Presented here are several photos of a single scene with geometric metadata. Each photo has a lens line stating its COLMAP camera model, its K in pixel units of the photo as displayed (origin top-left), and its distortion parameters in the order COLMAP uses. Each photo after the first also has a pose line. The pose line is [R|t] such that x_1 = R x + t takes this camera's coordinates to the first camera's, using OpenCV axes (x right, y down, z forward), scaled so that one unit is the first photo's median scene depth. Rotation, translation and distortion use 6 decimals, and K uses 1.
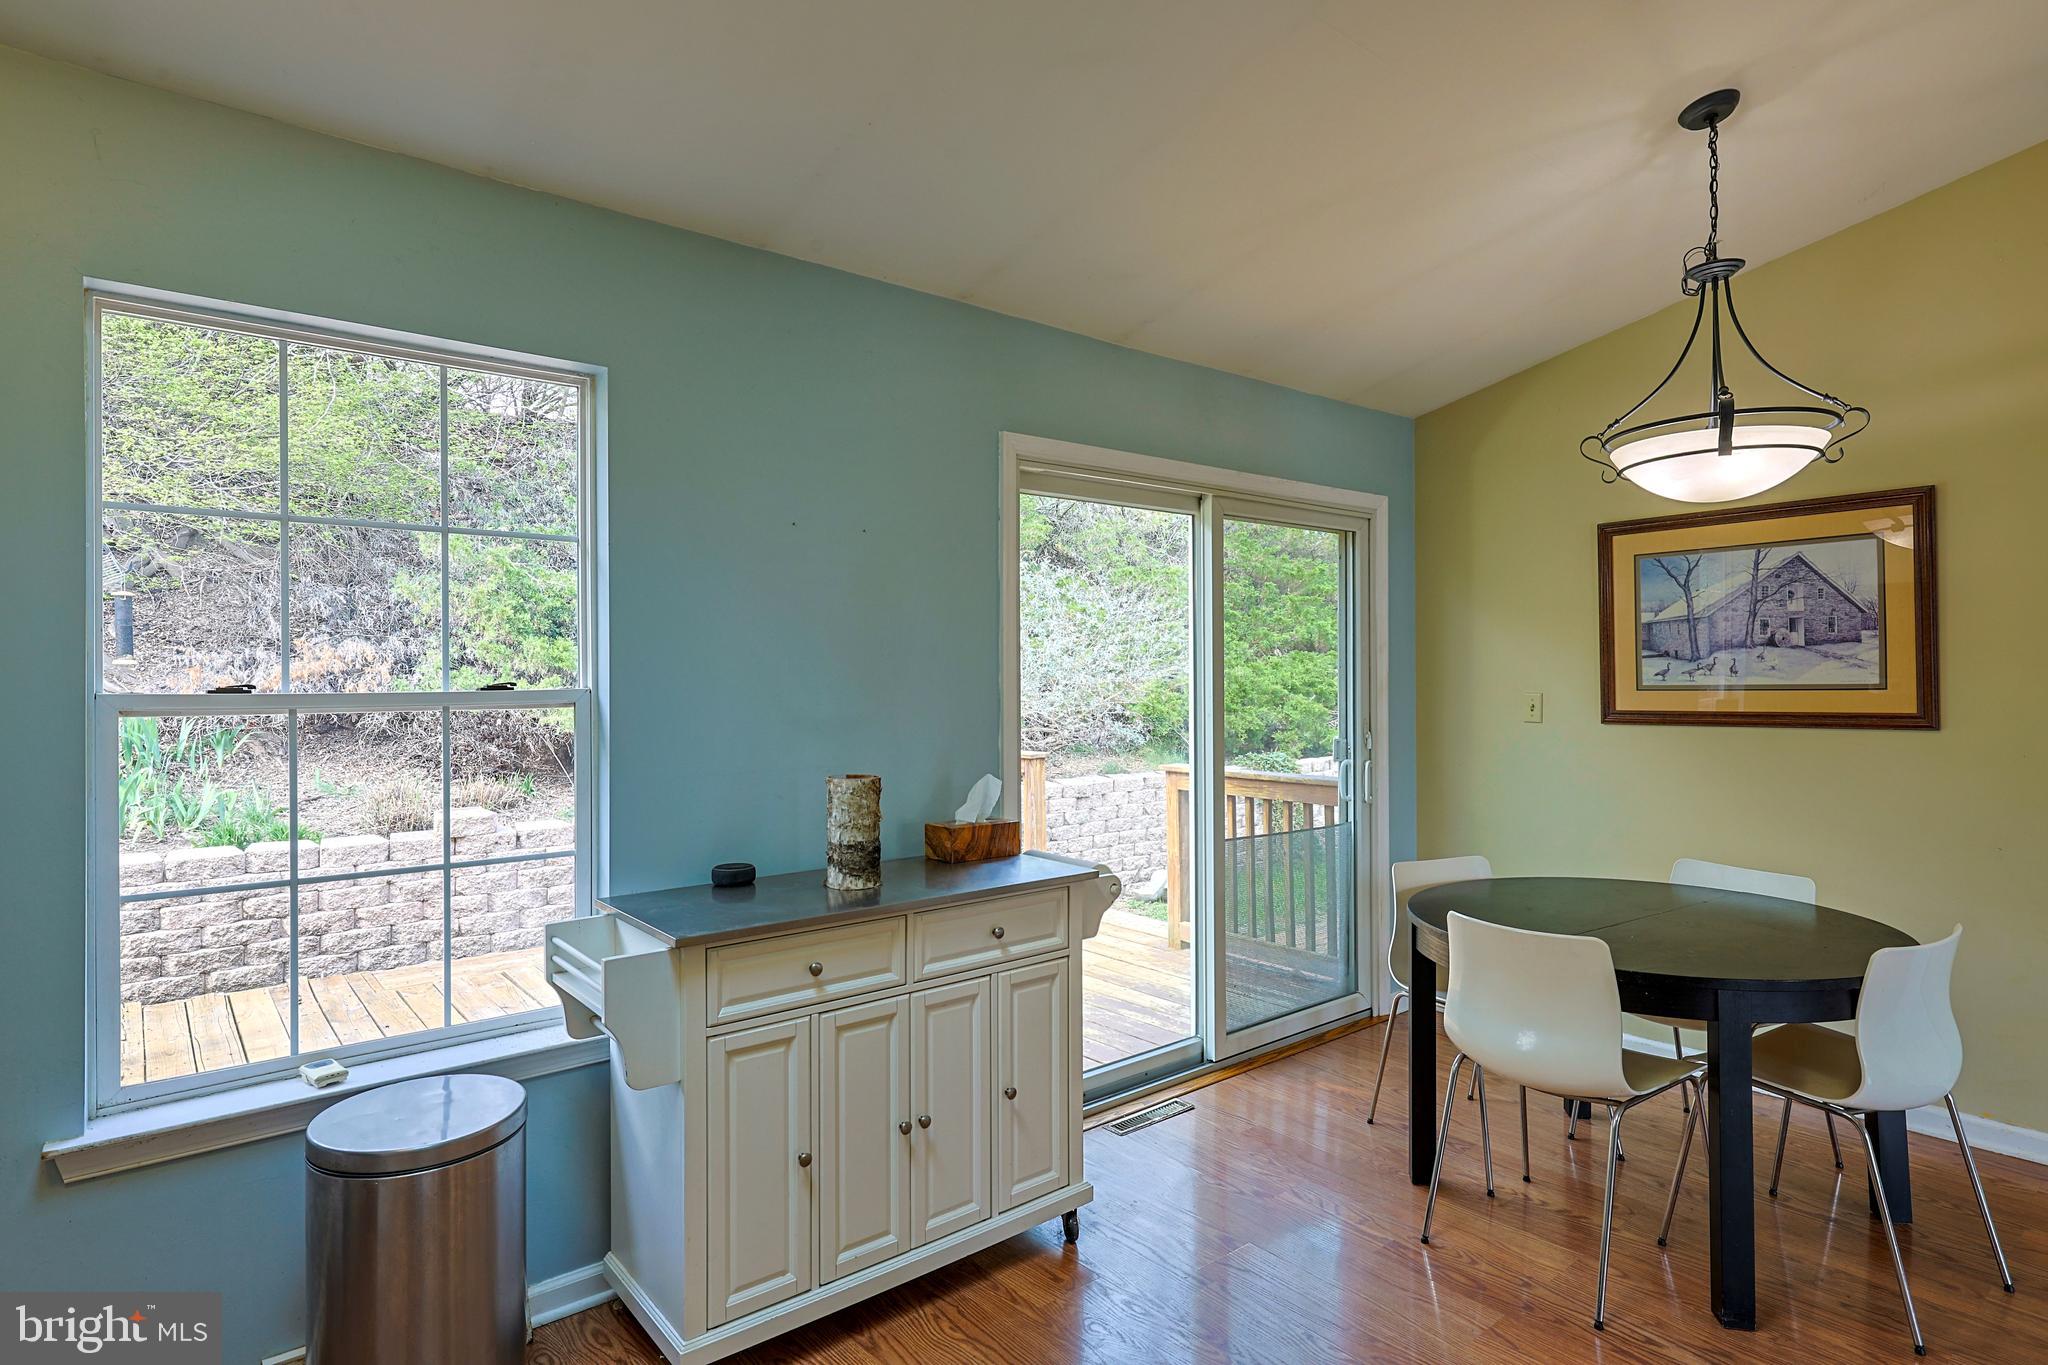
lens RADIAL K [[1074.5, 0, 1032.0], [0, 1074.5, 681.3], [0, 0, 1]] dist [0.006644, 0.000746]
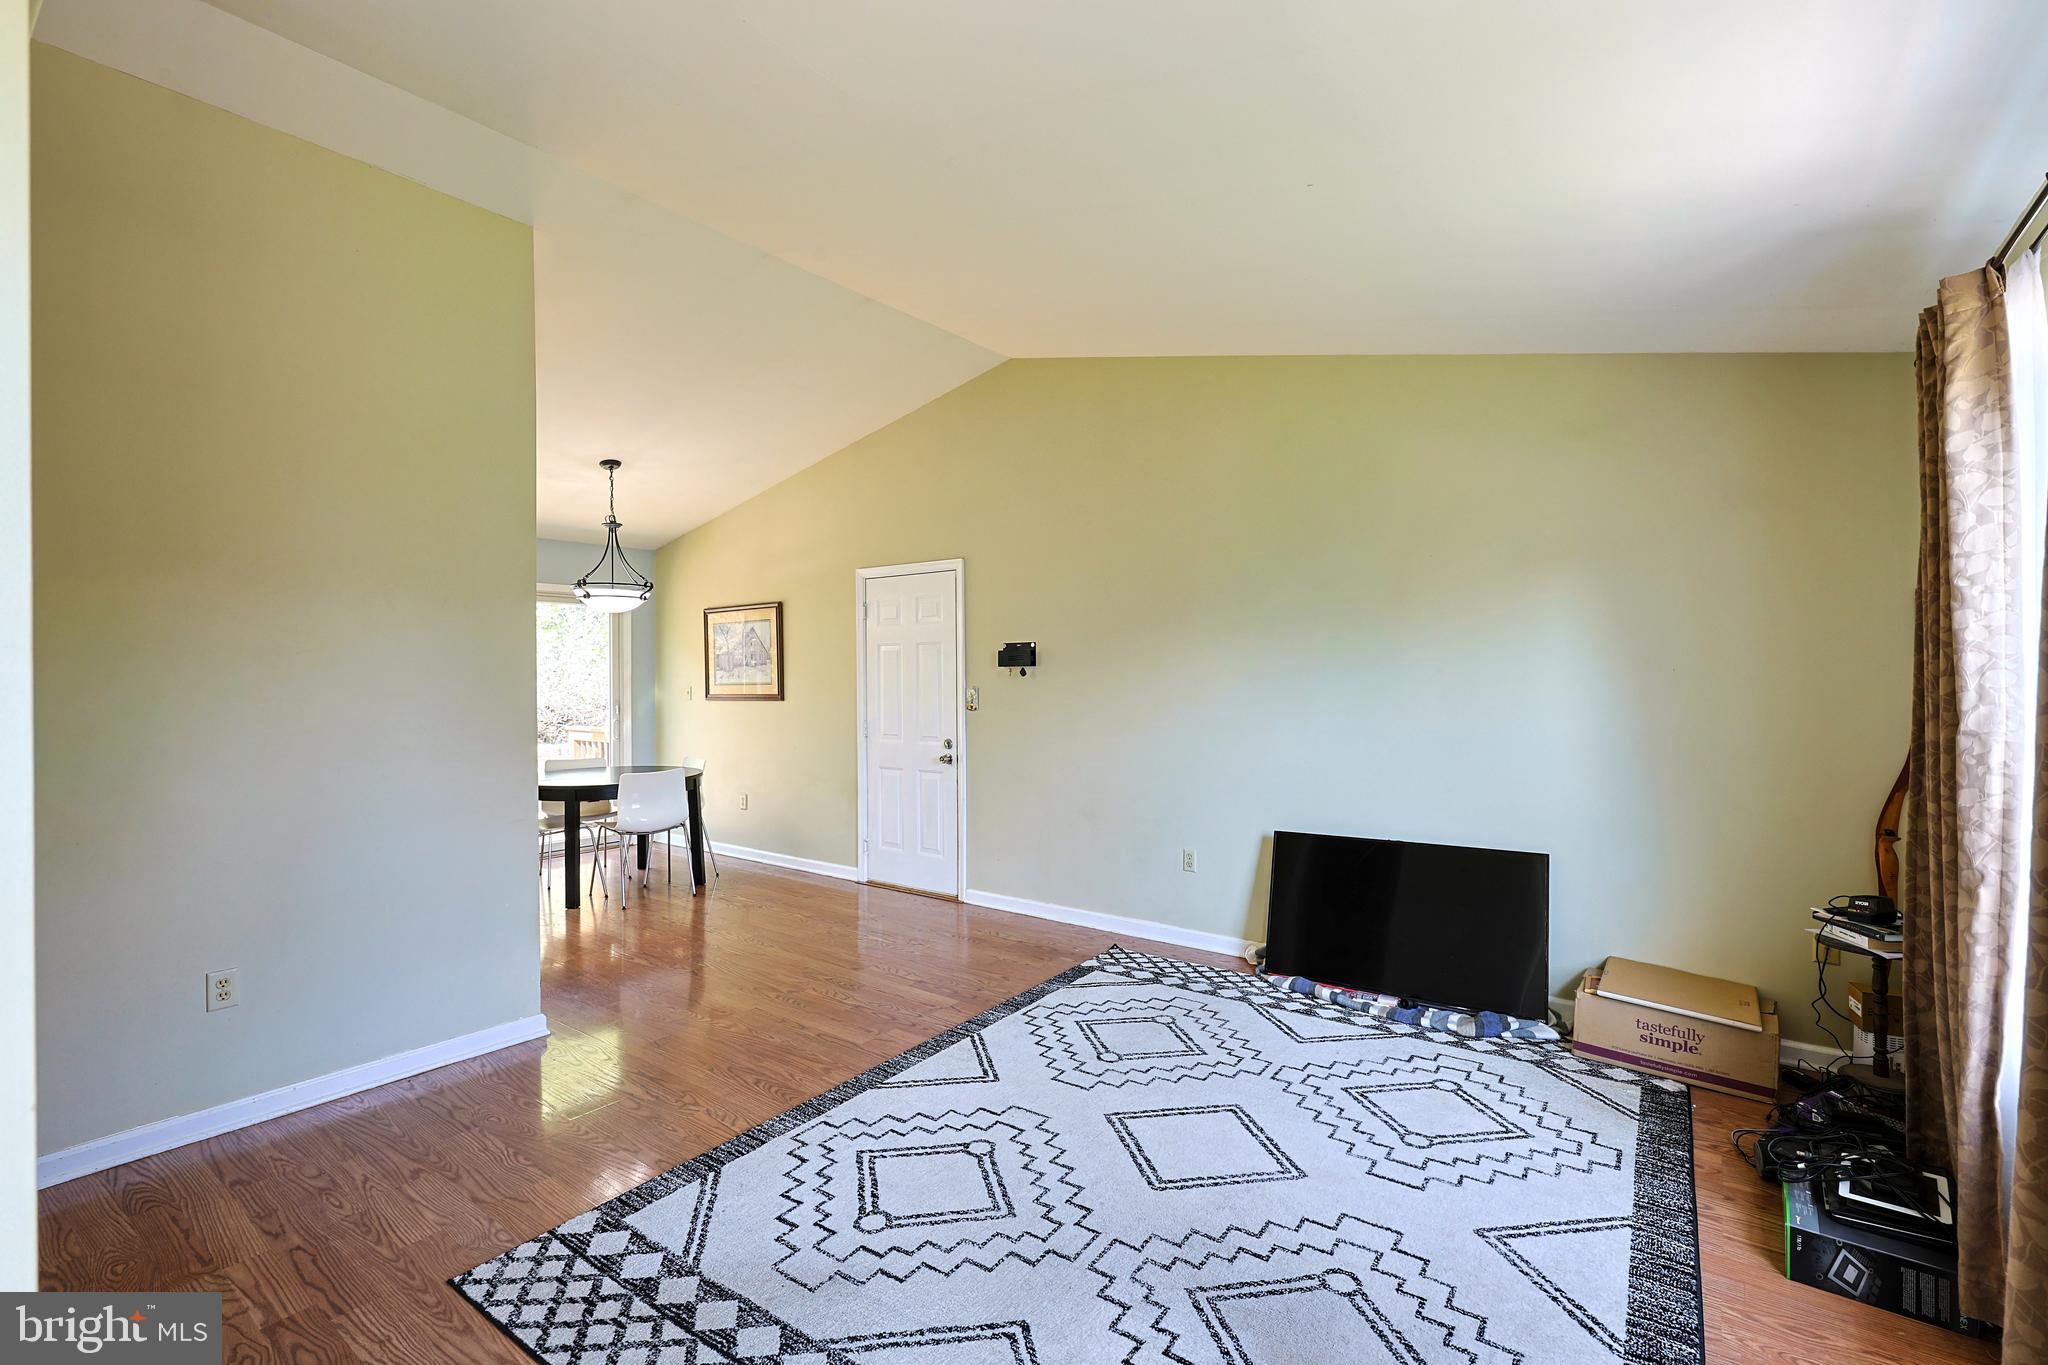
lens RADIAL K [[906.0, 0, 1027.7], [0, 906.0, 681.4], [0, 0, 1]] dist [-0.001034, 0.001315]
pose [[0.973662, 0.003817, 0.227965, 0.859526], [-0.004263, 0.999990, 0.001463, -0.005028], [-0.227957, -0.002397, 0.973668, -1.069392]]
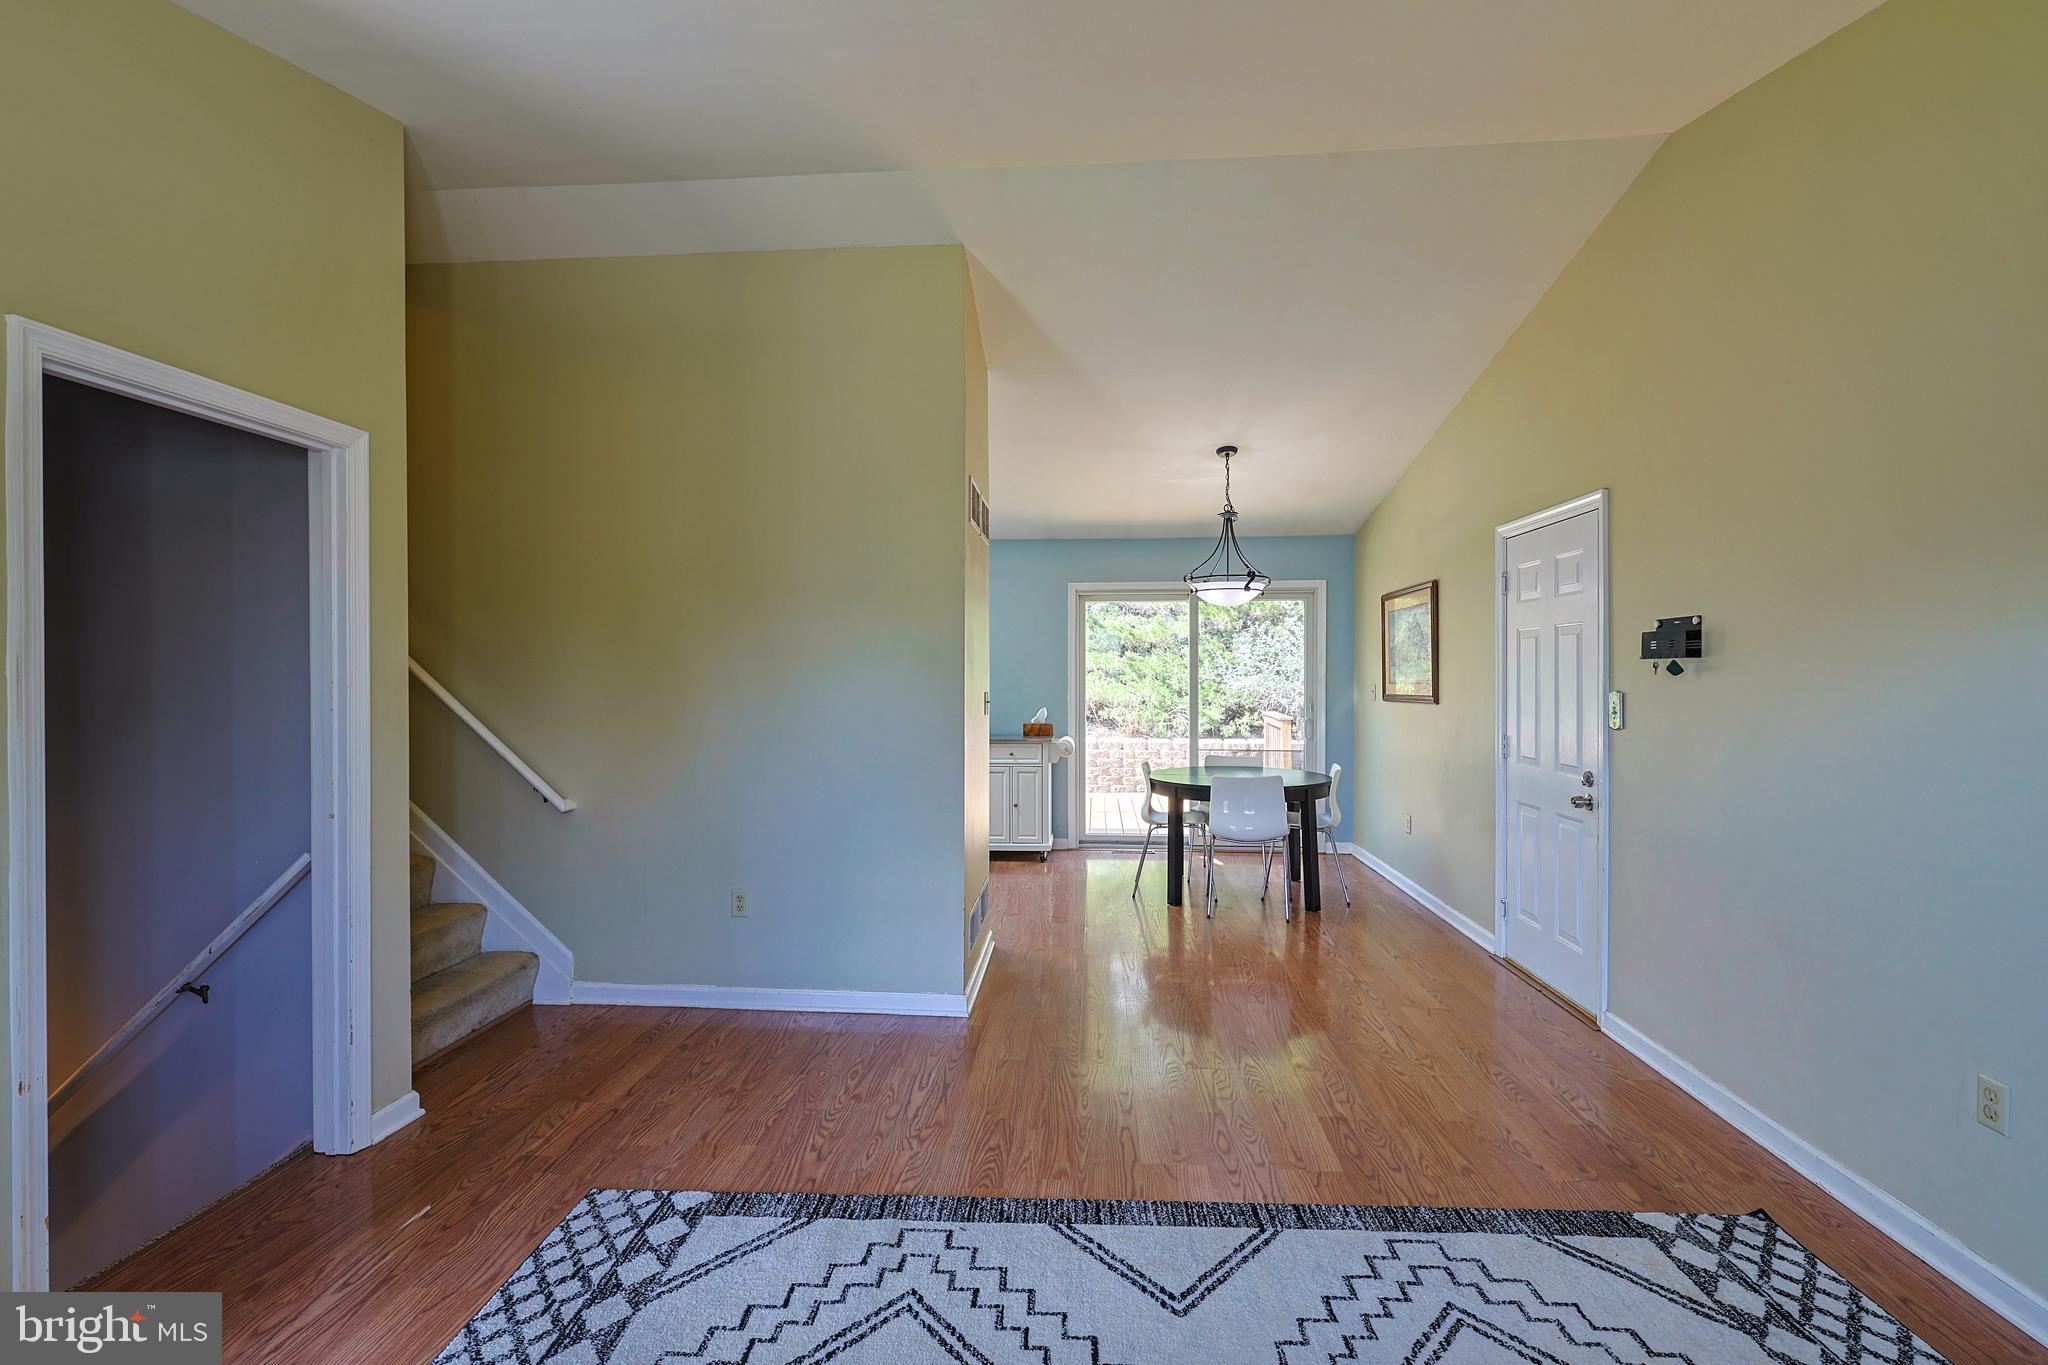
lens RADIAL K [[906.0, 0, 1025.7], [0, 906.0, 684.3], [0, 0, 1]] dist [-0.001034, 0.001315]
pose [[0.718632, 0.017723, -0.695165, 1.362019], [-0.009143, 0.999830, 0.016039, -0.011256], [0.695331, -0.005170, 0.718671, -0.655788]]
